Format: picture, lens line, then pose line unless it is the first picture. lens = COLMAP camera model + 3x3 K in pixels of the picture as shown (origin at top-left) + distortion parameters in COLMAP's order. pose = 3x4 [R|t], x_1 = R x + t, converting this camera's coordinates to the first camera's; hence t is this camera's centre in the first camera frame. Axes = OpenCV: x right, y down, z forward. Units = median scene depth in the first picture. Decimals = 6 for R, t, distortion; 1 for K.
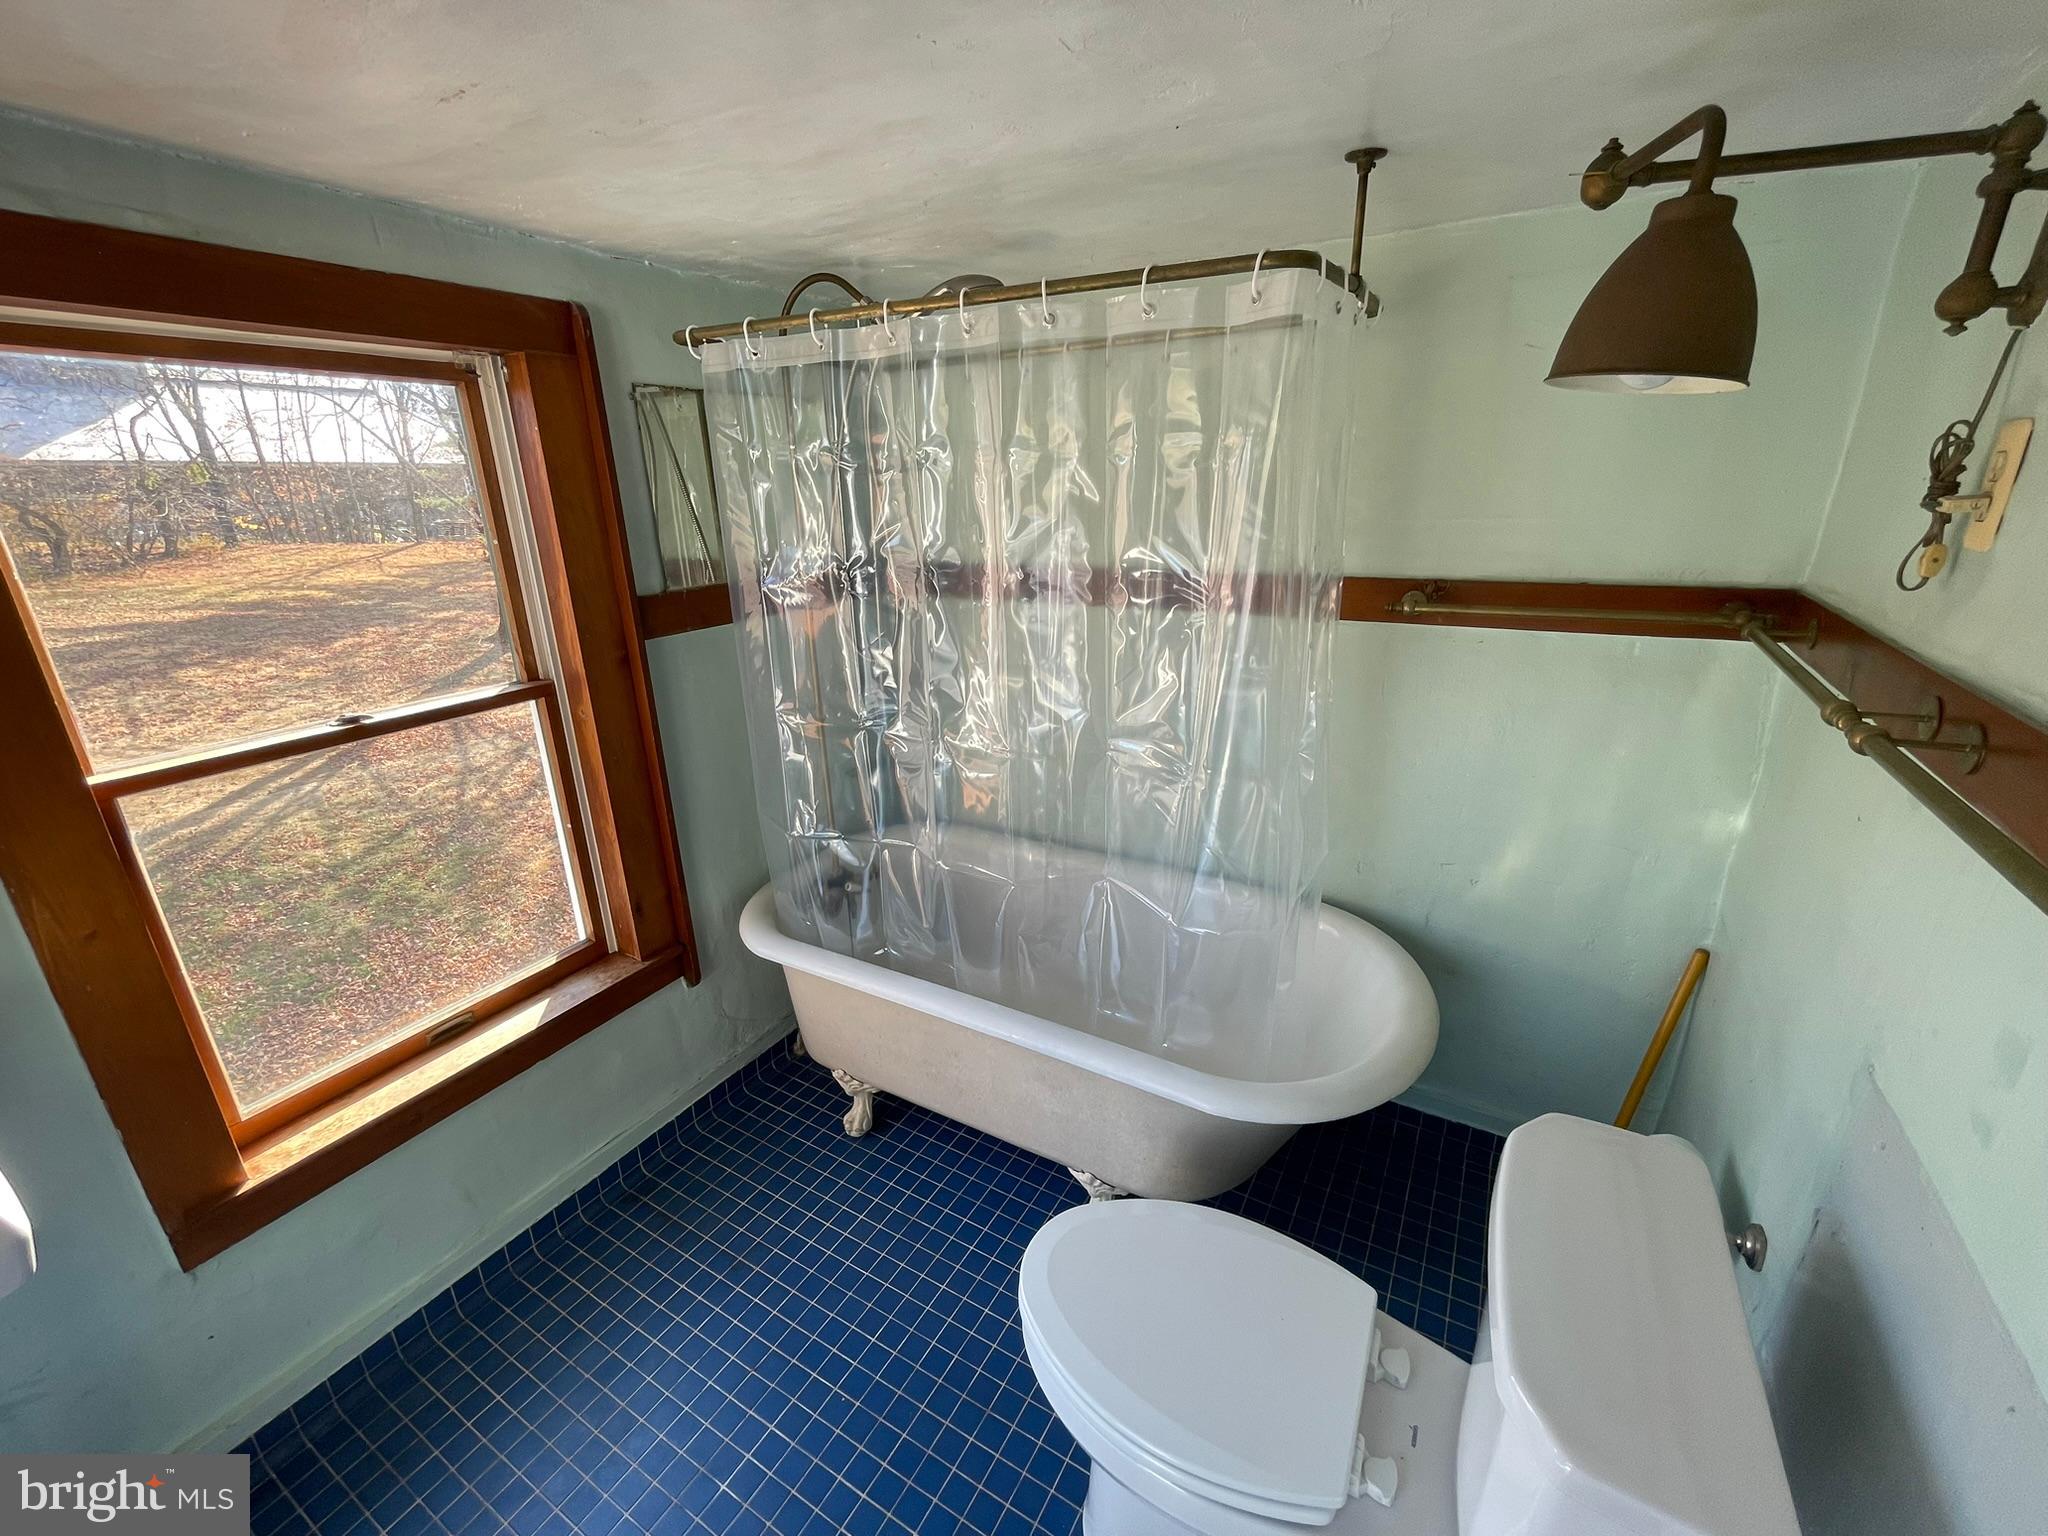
lens RADIAL K [[835.7, 0, 1021.5], [0, 835.7, 771.4], [0, 0, 1]] dist [-0.000773, 0.000141]
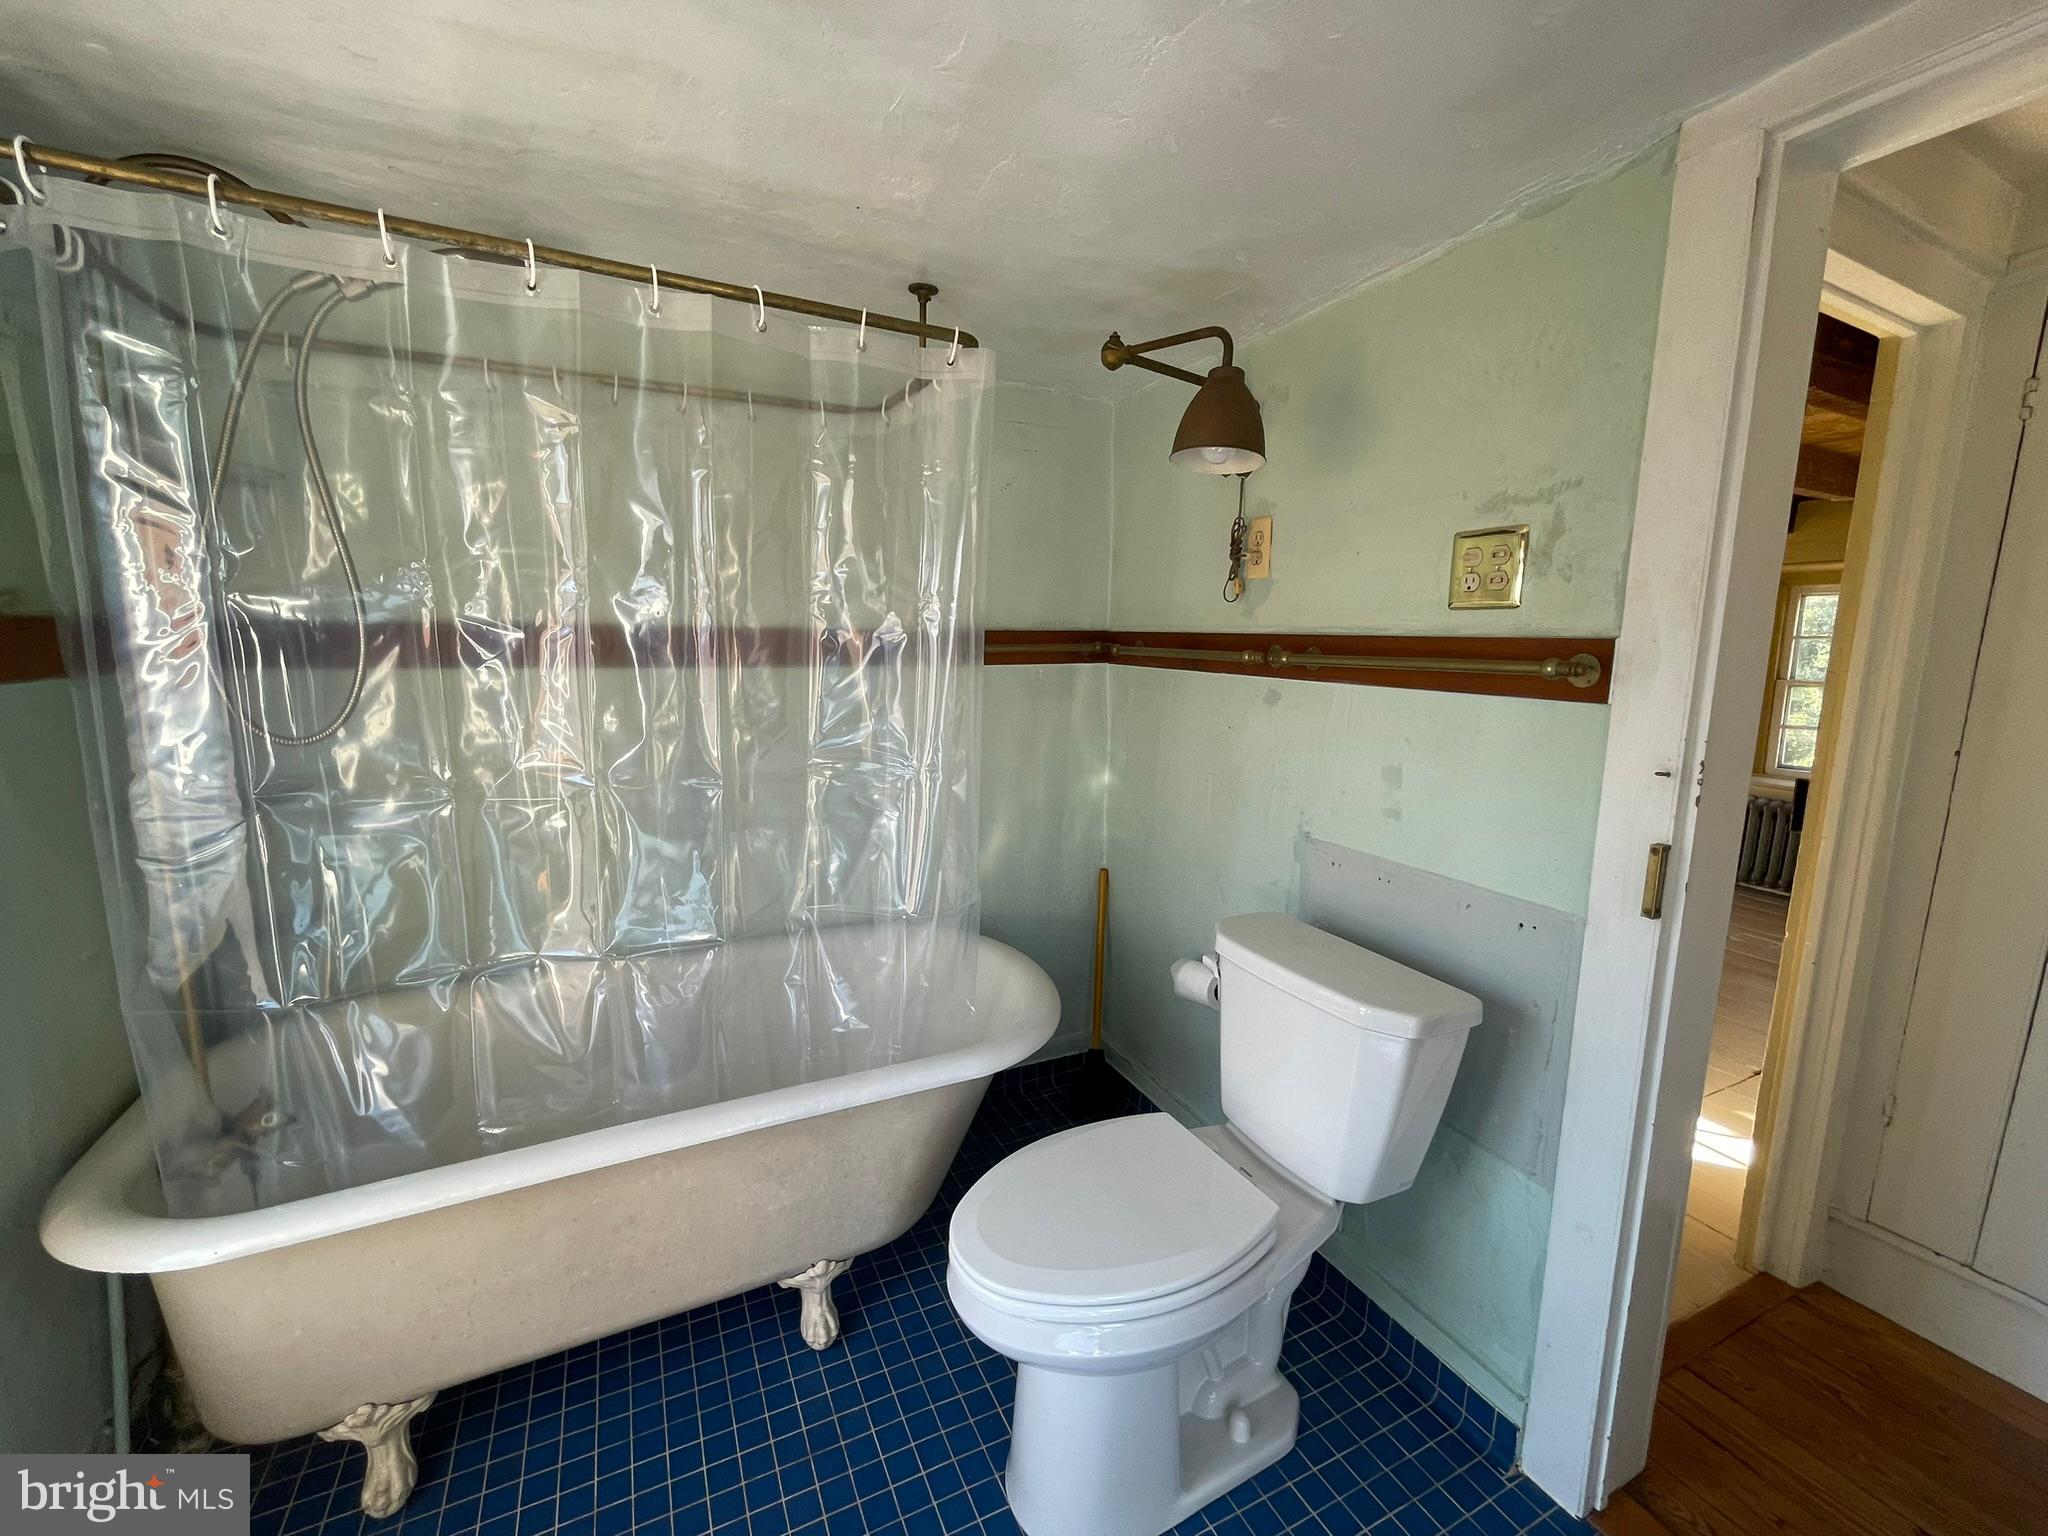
lens RADIAL K [[835.7, 0, 1041.3], [0, 835.7, 759.4], [0, 0, 1]] dist [-0.000773, 0.000141]
pose [[0.552420, -0.097072, 0.827894, -0.442932], [0.249732, 0.966849, -0.053271, 0.071012], [-0.795277, 0.236179, 0.558349, 0.189373]]
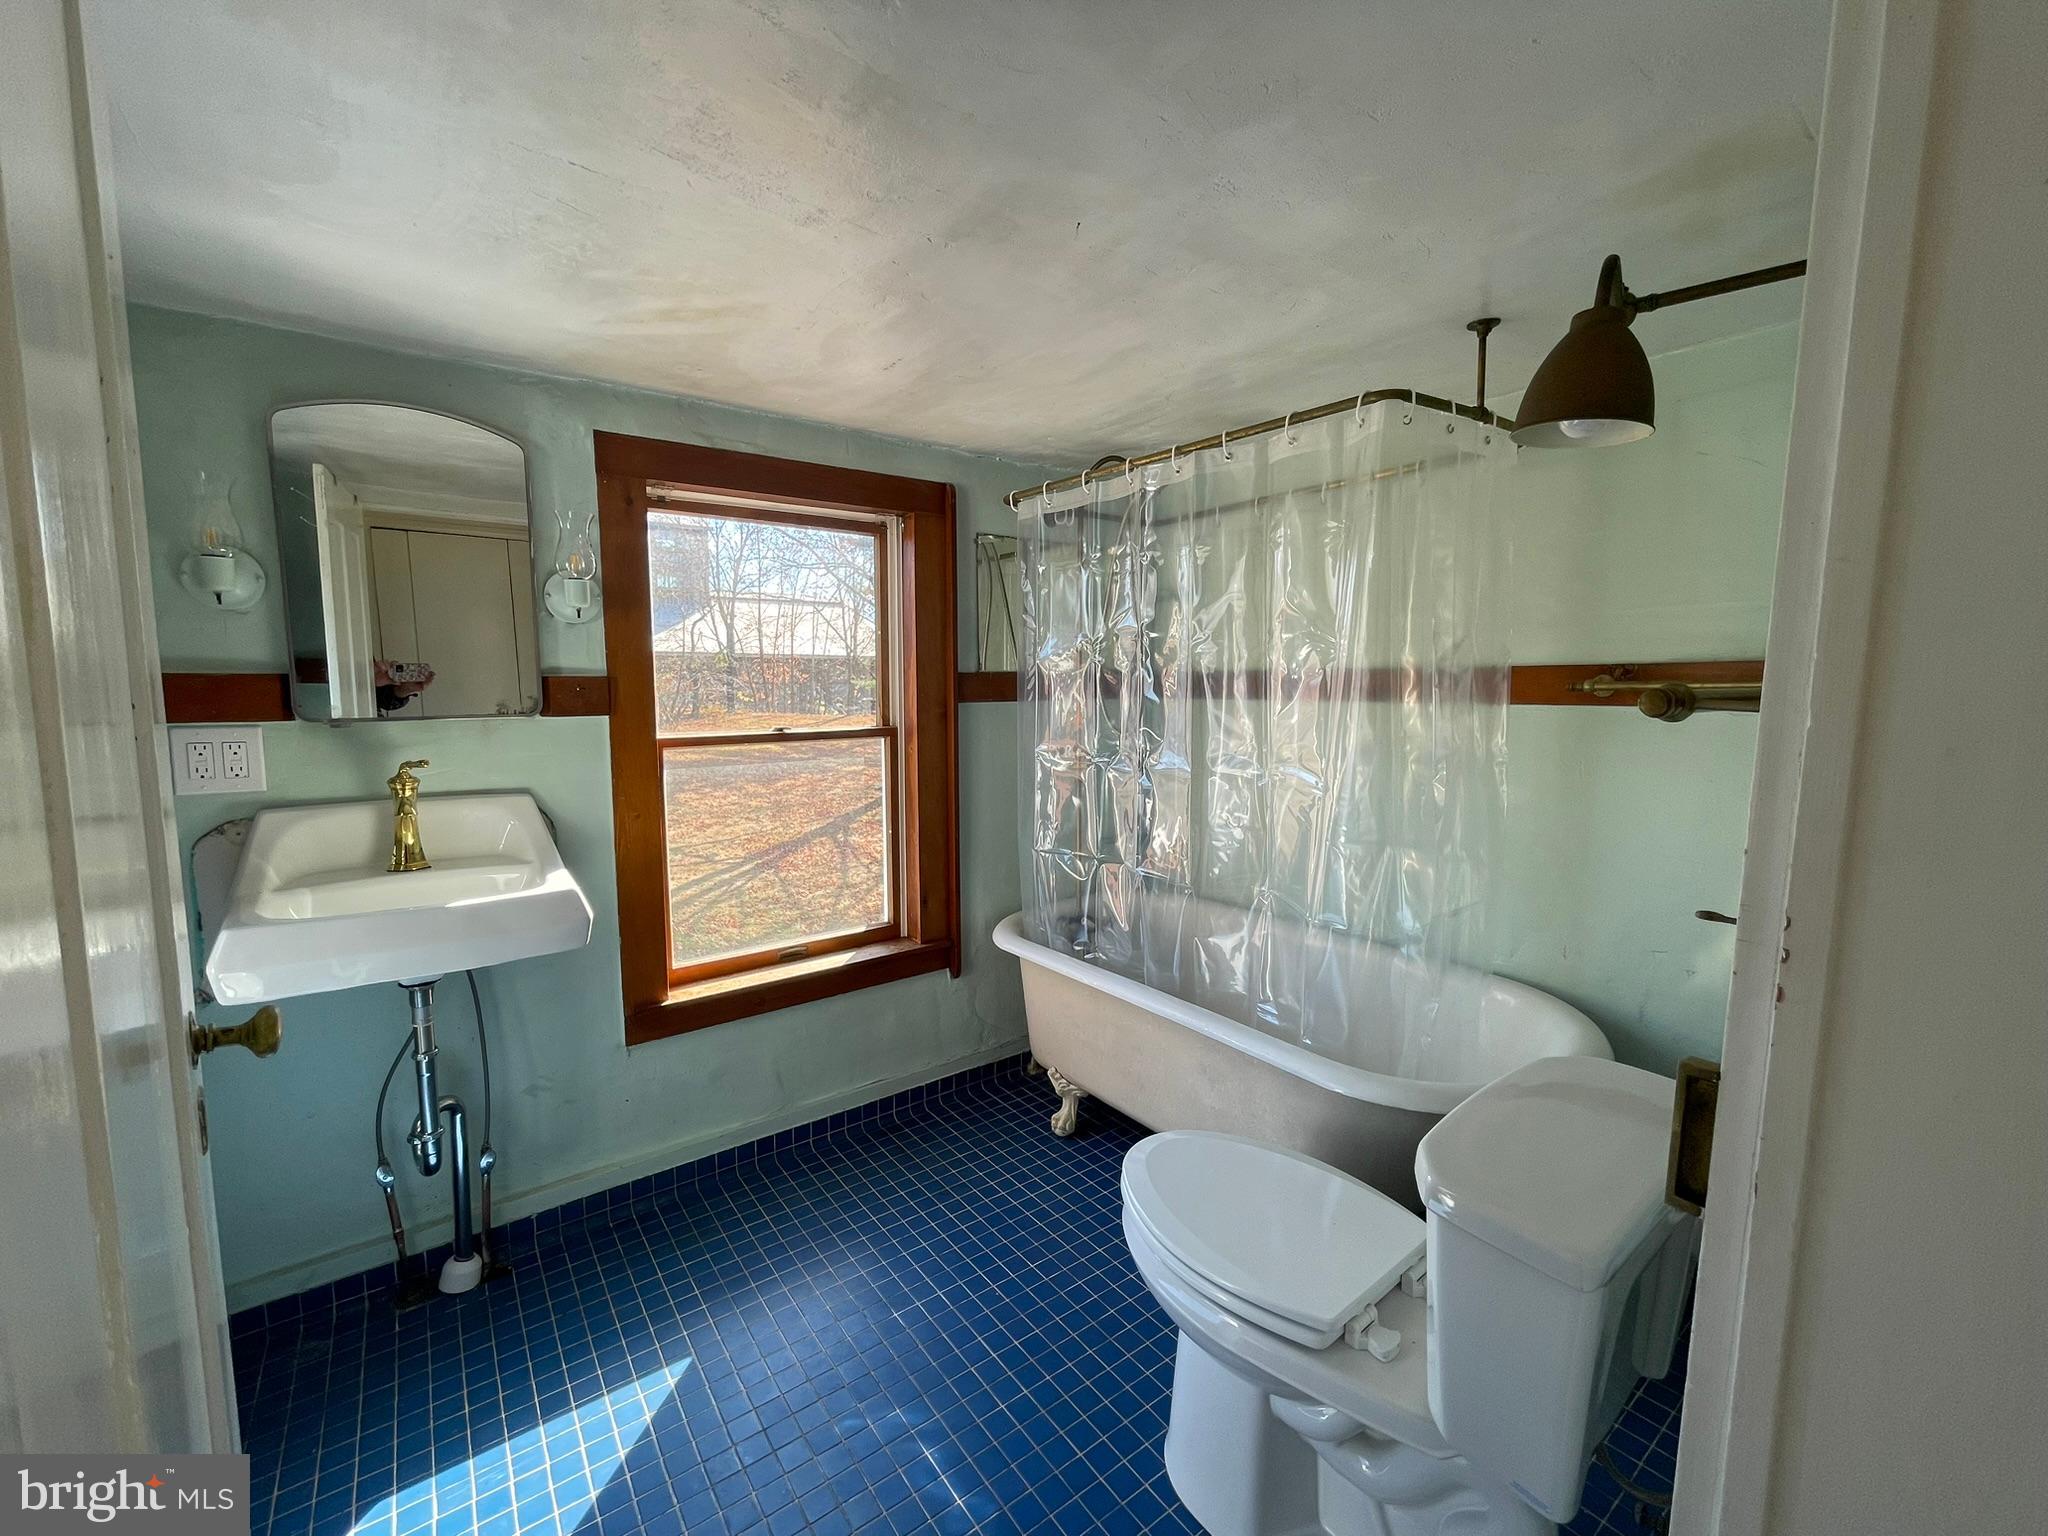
lens RADIAL K [[835.7, 0, 1019.2], [0, 835.7, 772.3], [0, 0, 1]] dist [-0.000773, 0.000141]
pose [[0.917593, 0.060857, -0.392835, 0.198710], [-0.145872, 0.970821, -0.190334, 0.205482], [0.369789, 0.231953, 0.899696, -0.198396]]
